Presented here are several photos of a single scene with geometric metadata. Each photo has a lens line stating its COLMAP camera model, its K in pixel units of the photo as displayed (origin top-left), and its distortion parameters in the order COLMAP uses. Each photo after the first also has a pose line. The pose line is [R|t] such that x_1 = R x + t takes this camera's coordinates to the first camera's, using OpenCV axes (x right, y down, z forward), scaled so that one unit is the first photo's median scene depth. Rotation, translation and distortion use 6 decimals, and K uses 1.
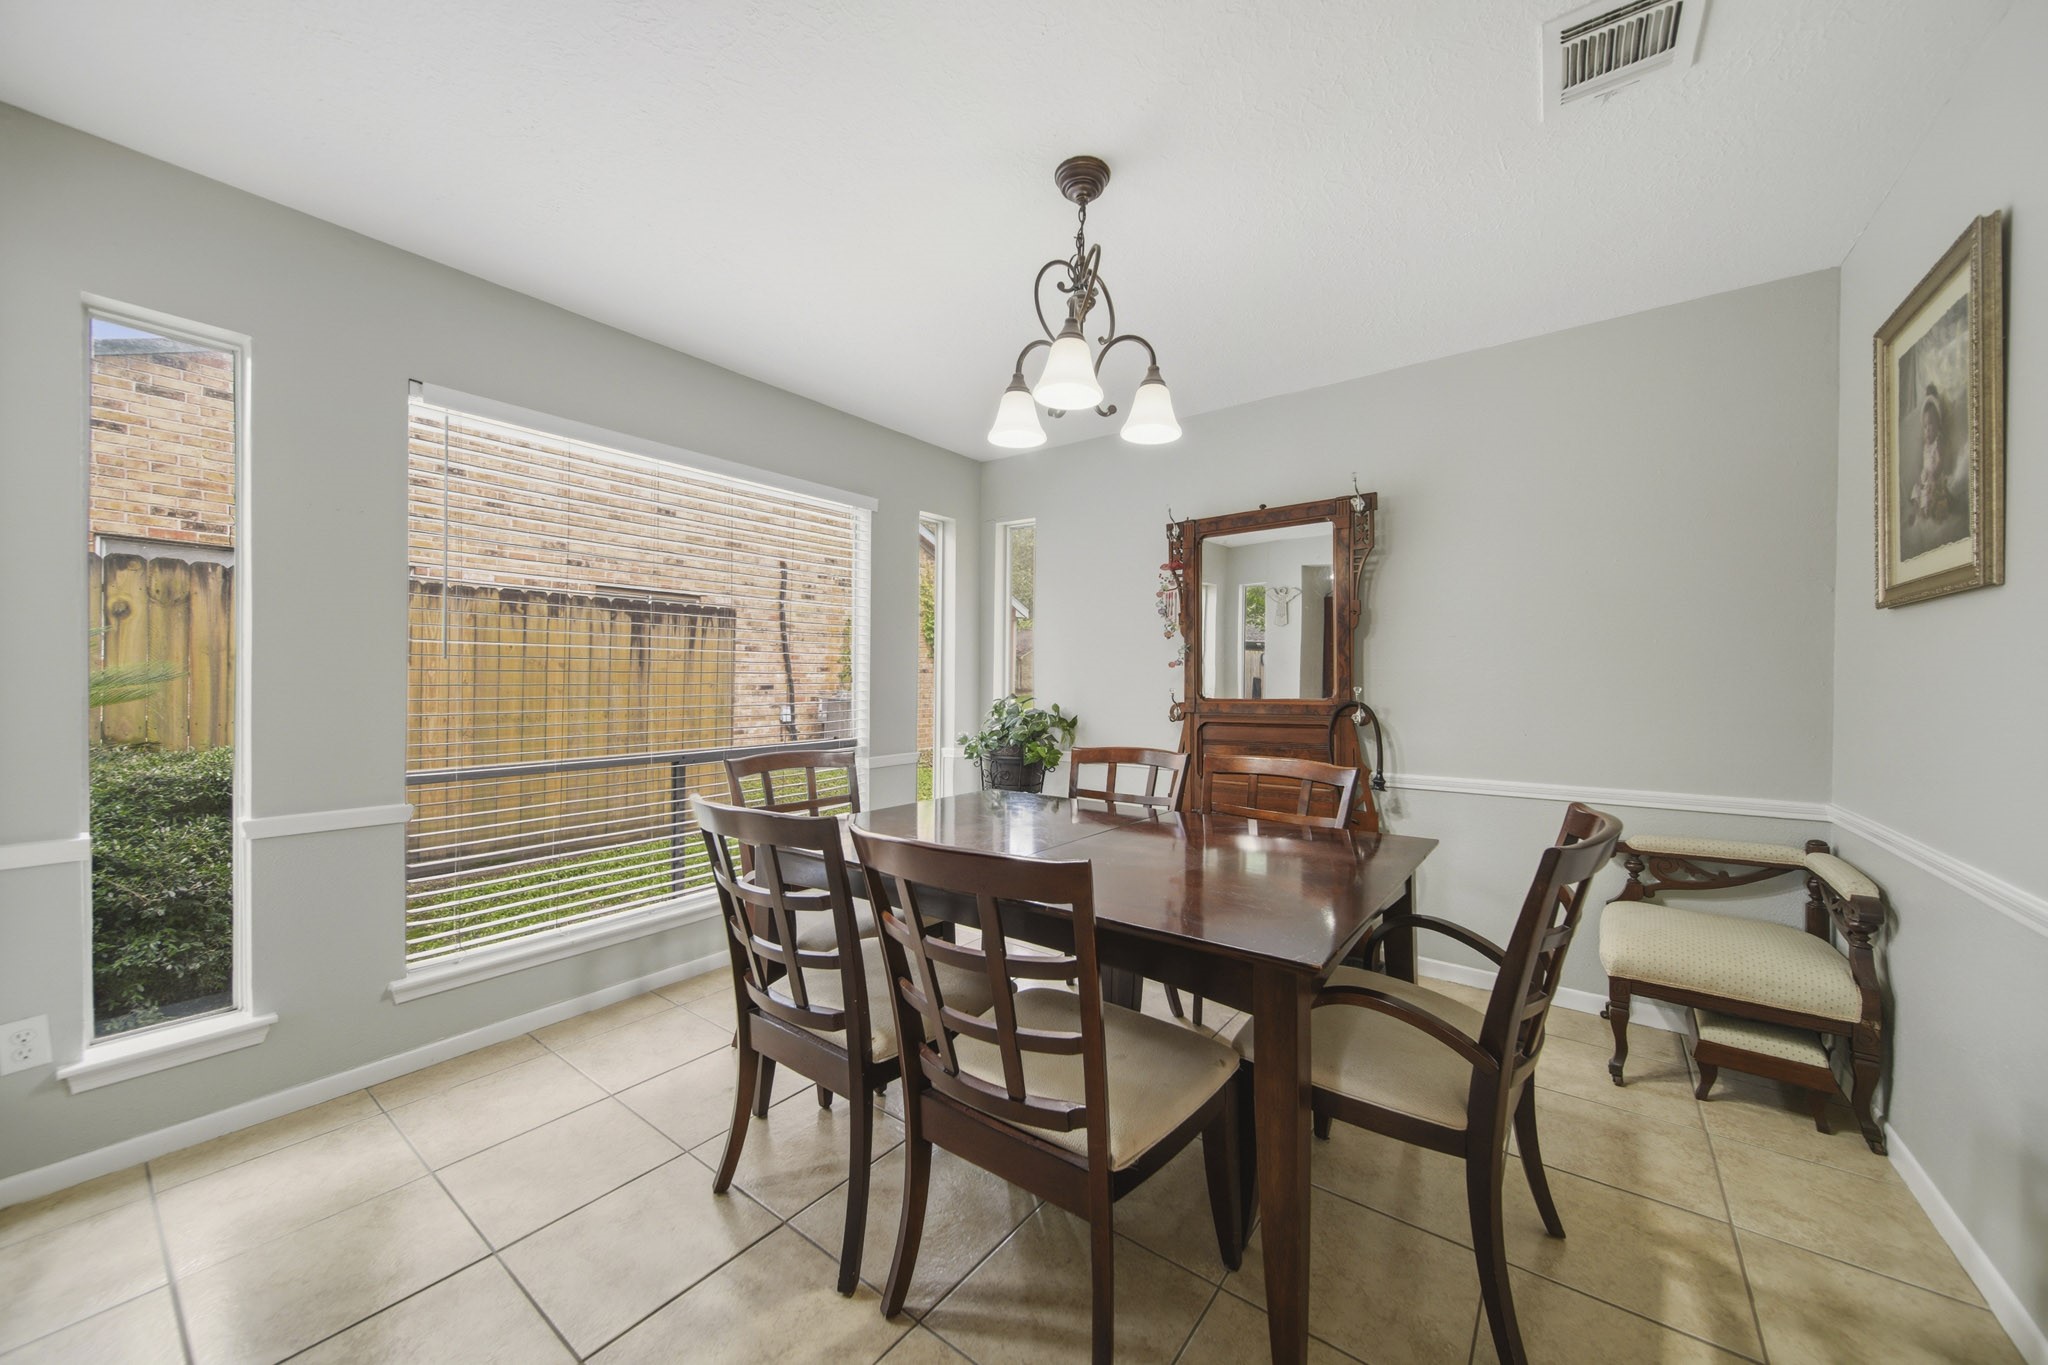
lens RADIAL K [[738.5, 0, 1030.9], [0, 738.5, 677.5], [0, 0, 1]] dist [-0.000800, -0.000155]
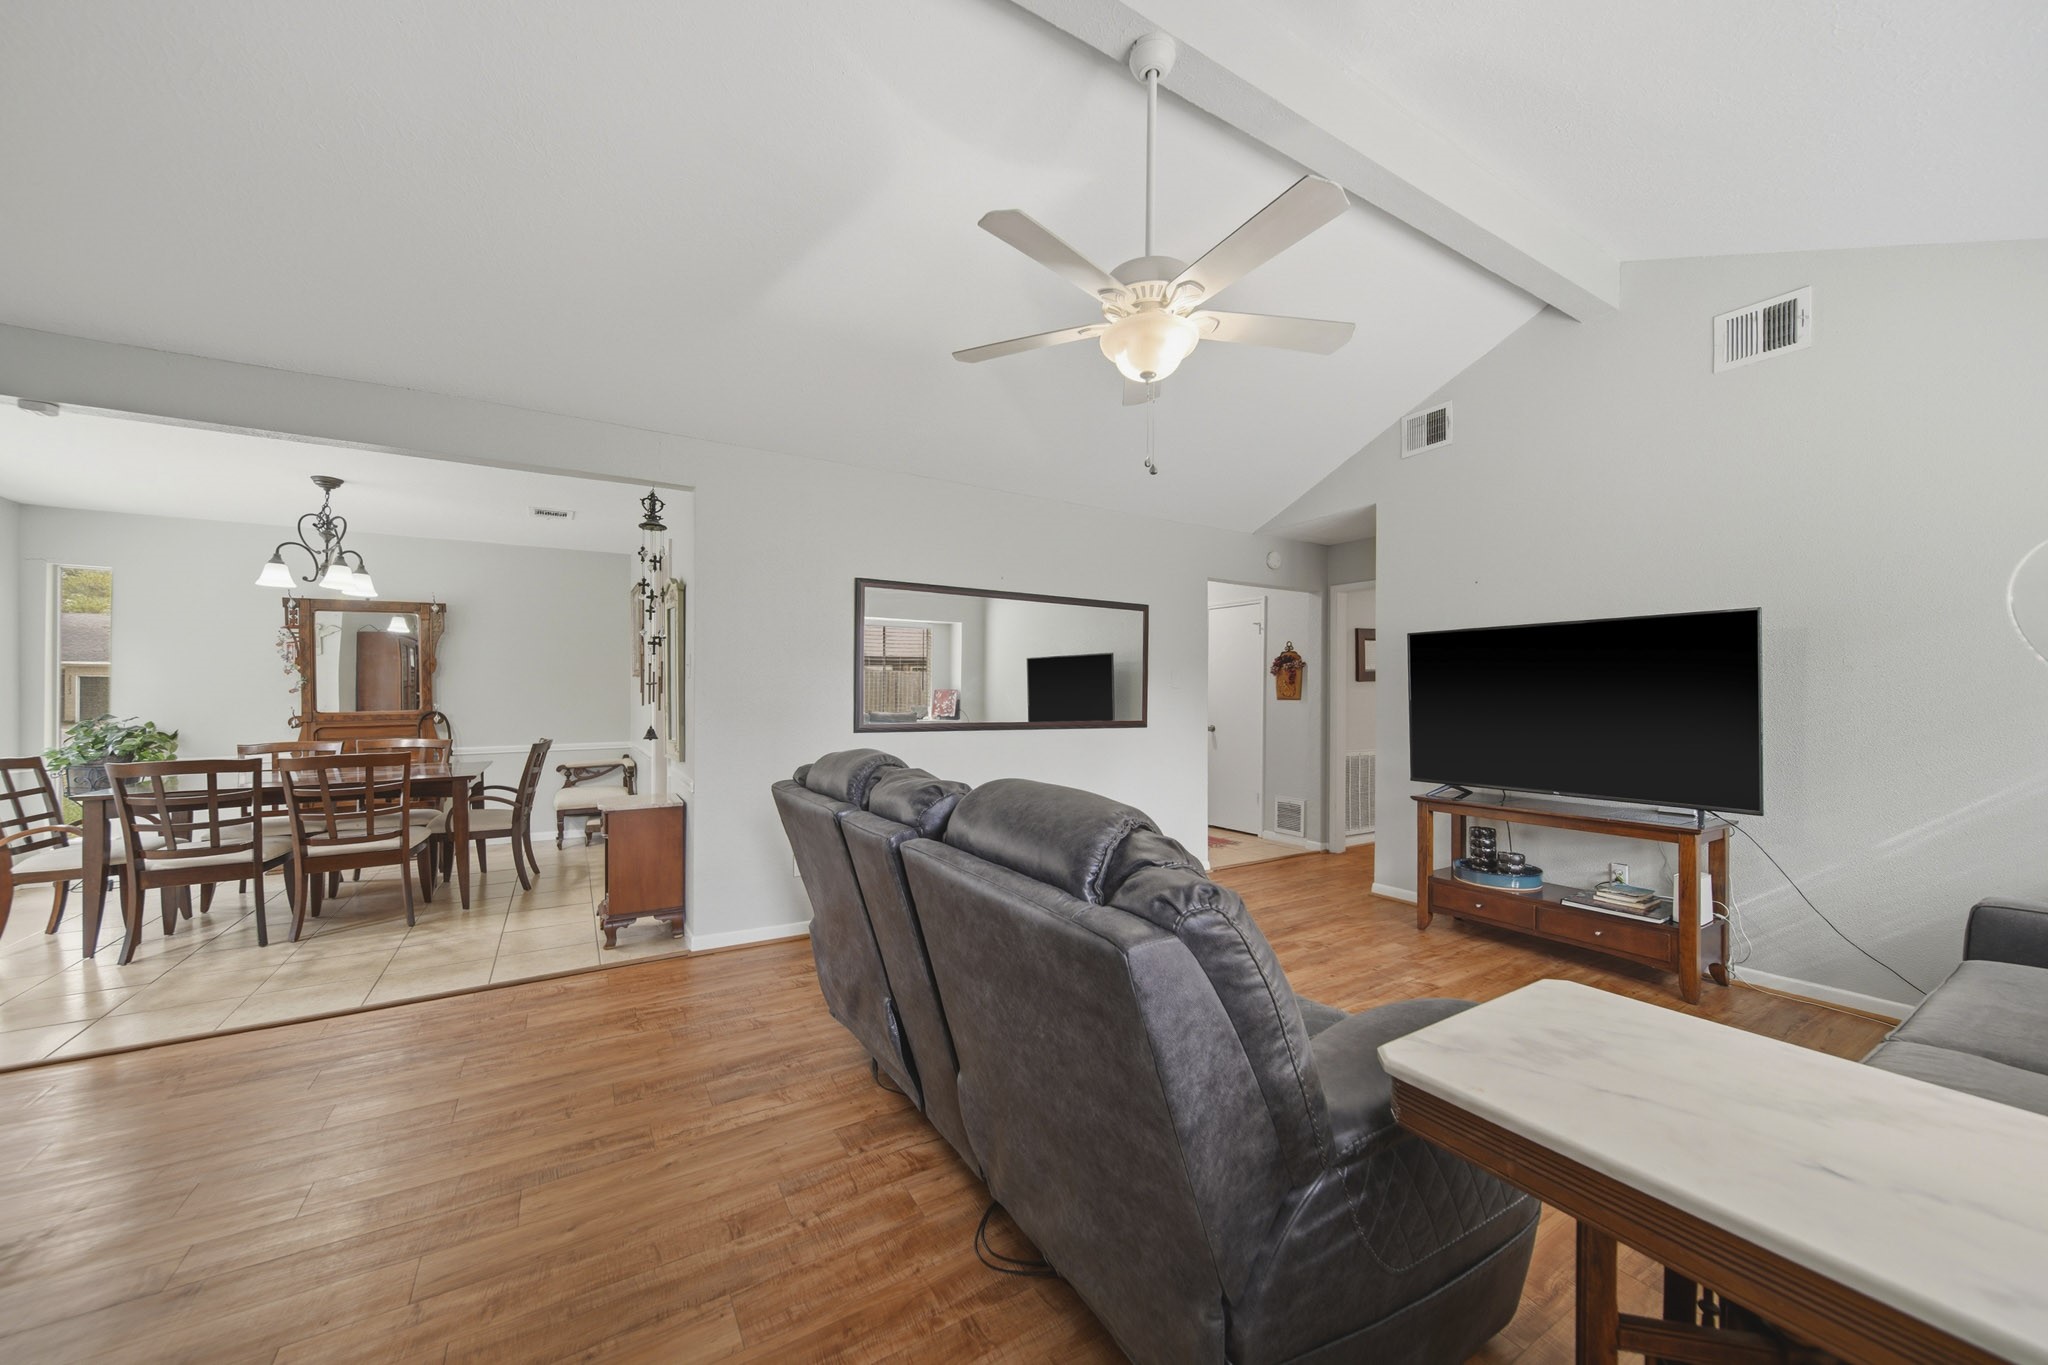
lens RADIAL K [[738.5, 0, 1022.7], [0, 738.5, 694.6], [0, 0, 1]] dist [-0.000800, -0.000155]
pose [[0.363324, -0.008895, 0.931620, -1.039252], [0.002306, 0.999960, 0.008648, -0.030882], [-0.931660, -0.000993, 0.363330, -1.472173]]
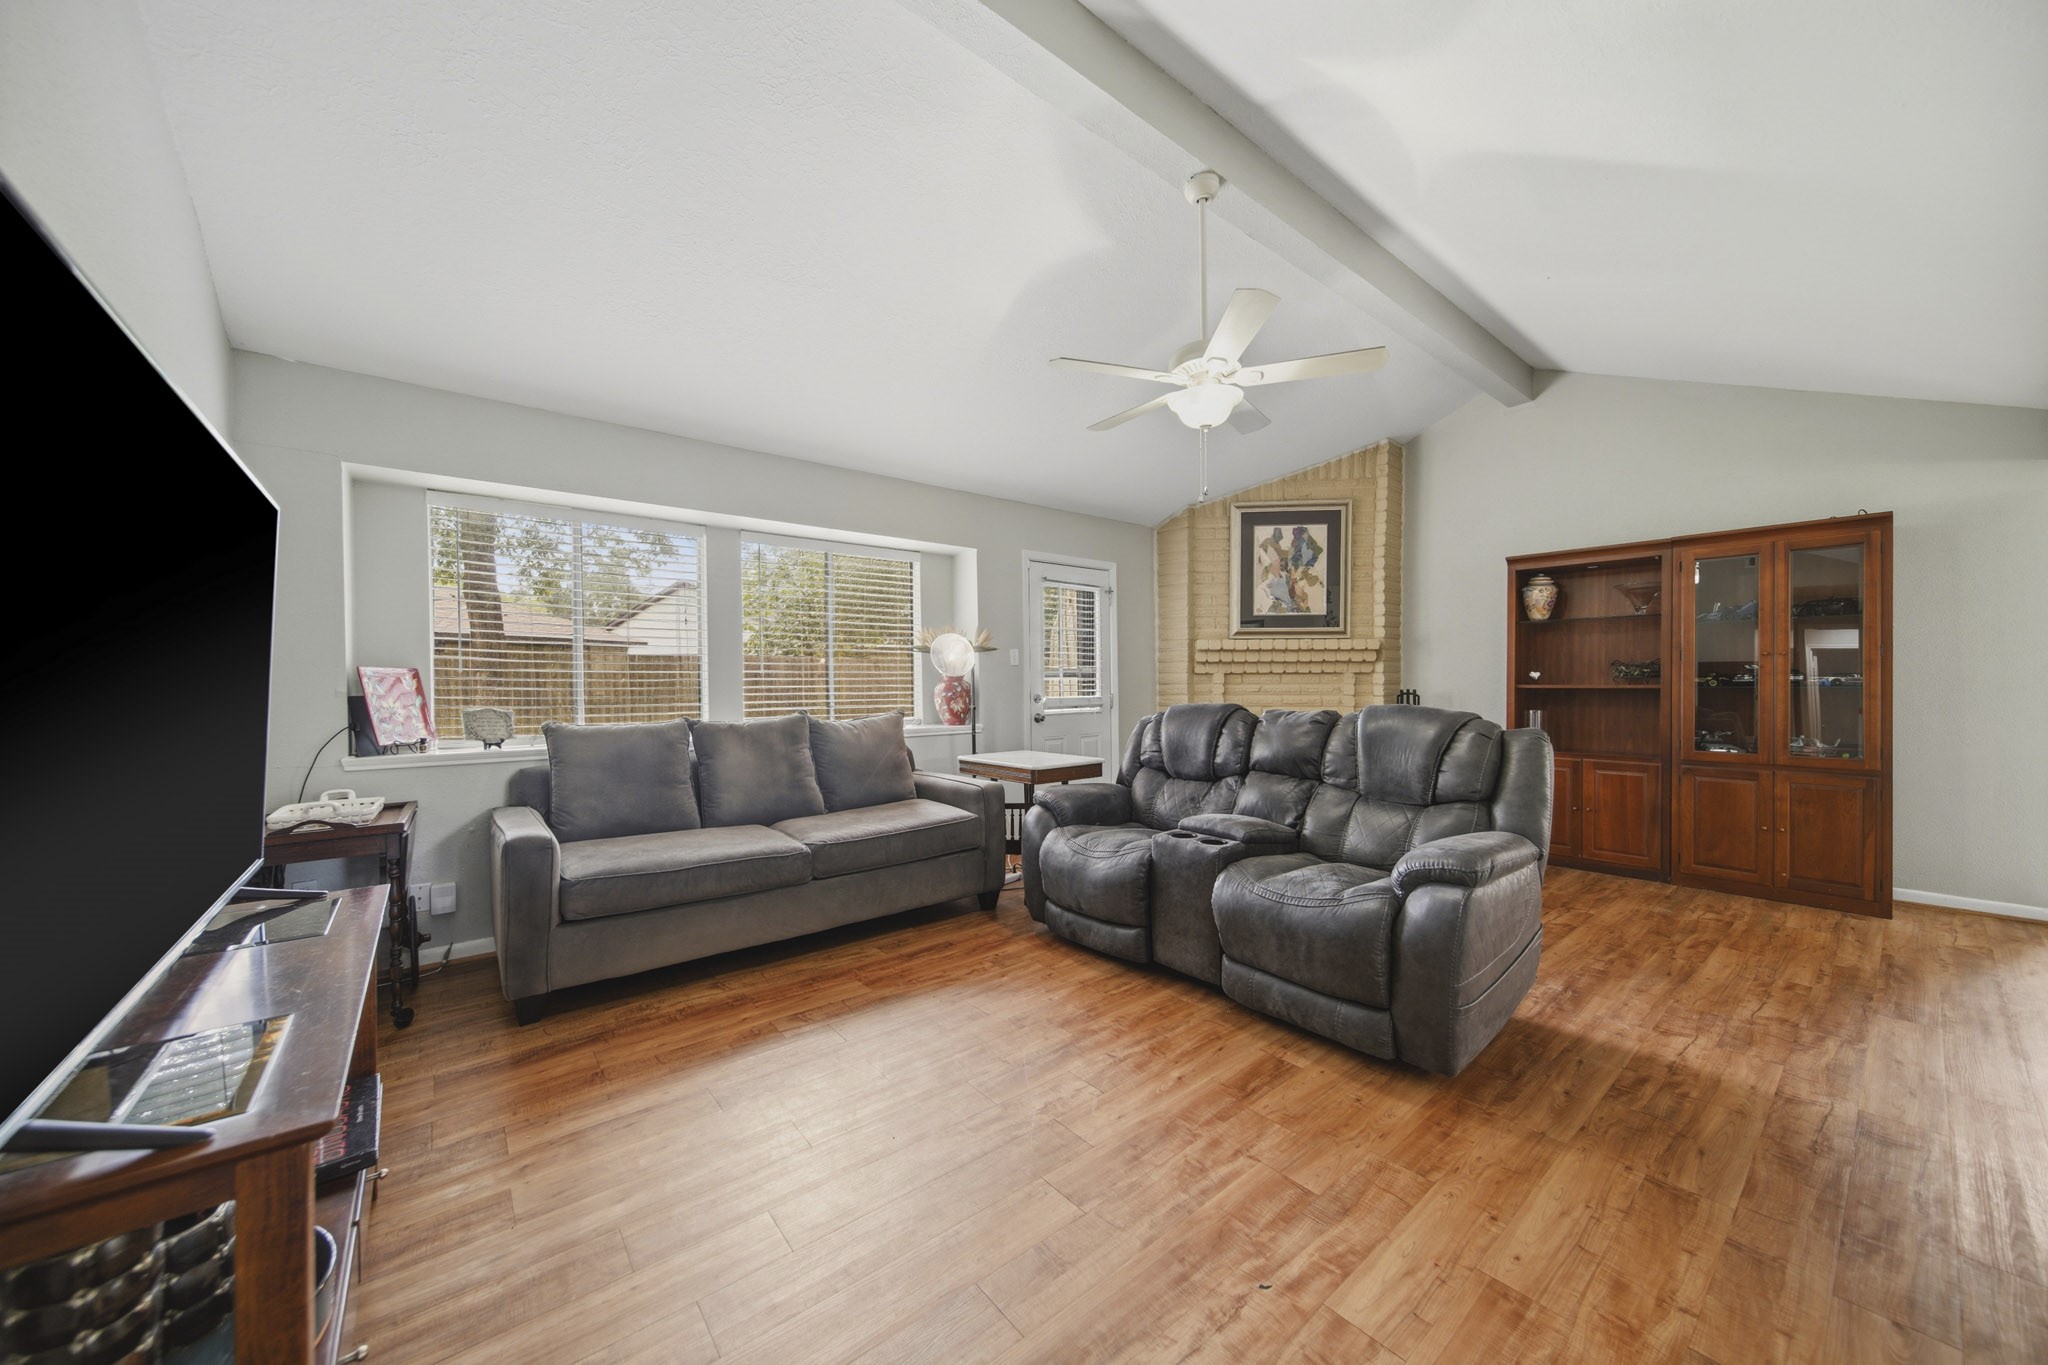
lens RADIAL K [[723.8, 0, 1016.1], [0, 723.8, 684.1], [0, 0, 1]] dist [-0.001016, -0.000591]
pose [[-0.249143, -0.010578, -0.968409, 1.206489], [0.003394, 0.999925, -0.011795, 0.023179], [0.968461, -0.006225, -0.249088, -1.281341]]
